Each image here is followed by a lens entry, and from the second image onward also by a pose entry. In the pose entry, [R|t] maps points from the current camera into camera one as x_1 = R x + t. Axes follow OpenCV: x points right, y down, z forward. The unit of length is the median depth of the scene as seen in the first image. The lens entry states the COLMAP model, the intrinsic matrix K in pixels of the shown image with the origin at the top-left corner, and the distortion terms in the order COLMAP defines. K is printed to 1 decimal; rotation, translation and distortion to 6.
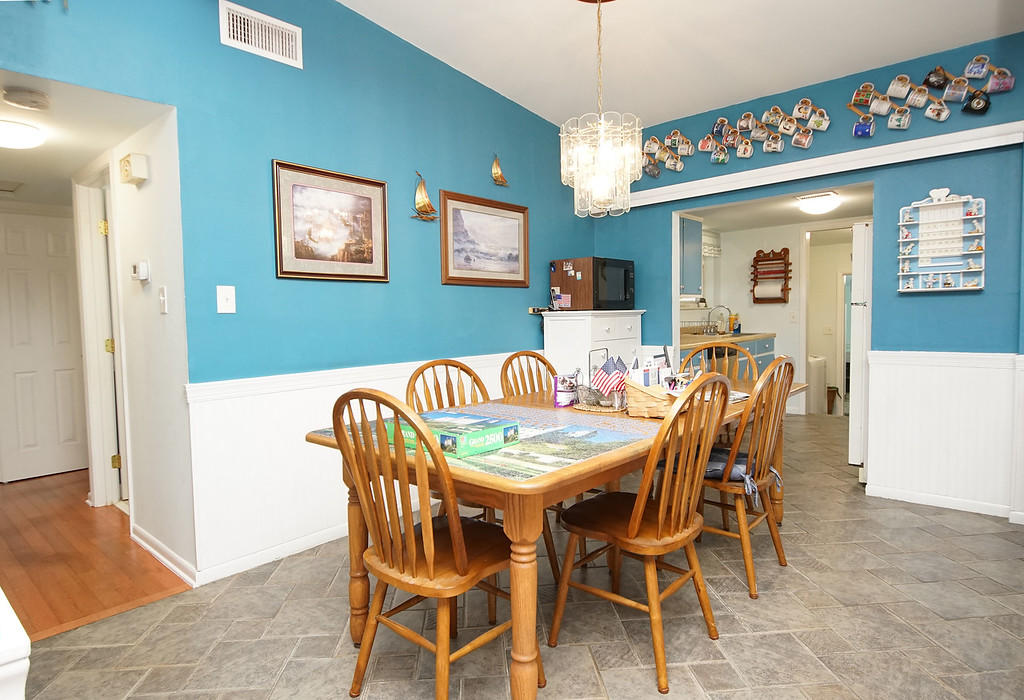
lens RADIAL K [[581.5, 0, 503.9], [0, 581.5, 353.0], [0, 0, 1]] dist [-0.001410, -0.009502]
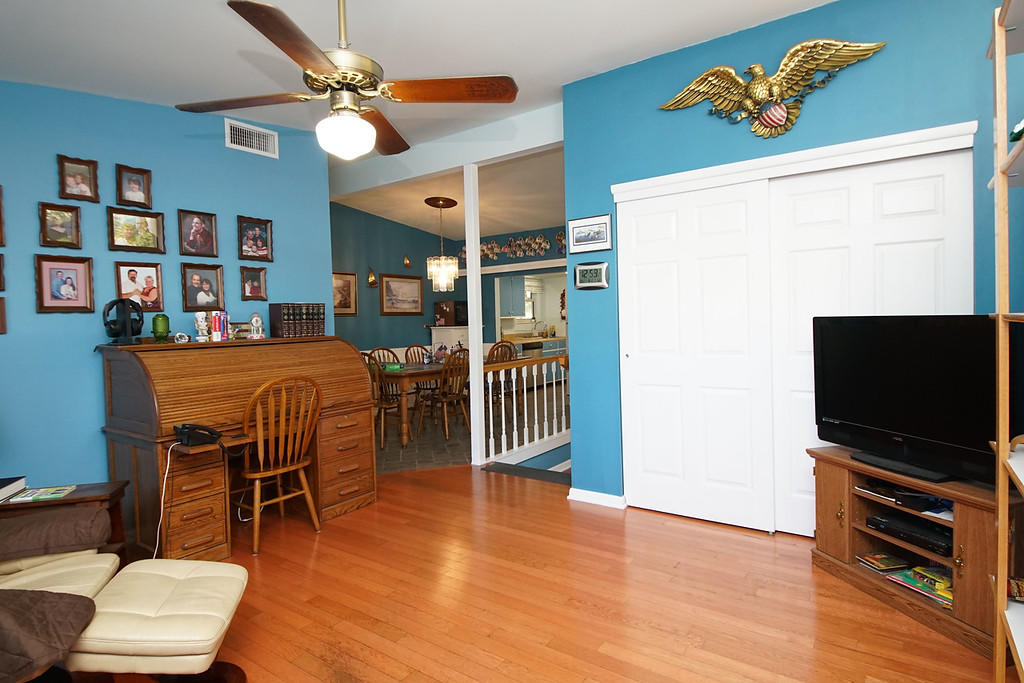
lens RADIAL K [[551.1, 0, 502.7], [0, 551.1, 347.7], [0, 0, 1]] dist [0.013138, -0.005725]
pose [[0.993855, -0.009199, 0.110306, 0.122231], [0.010945, 0.999824, -0.015230, 0.041307], [-0.110146, 0.016343, 0.993781, -1.138422]]
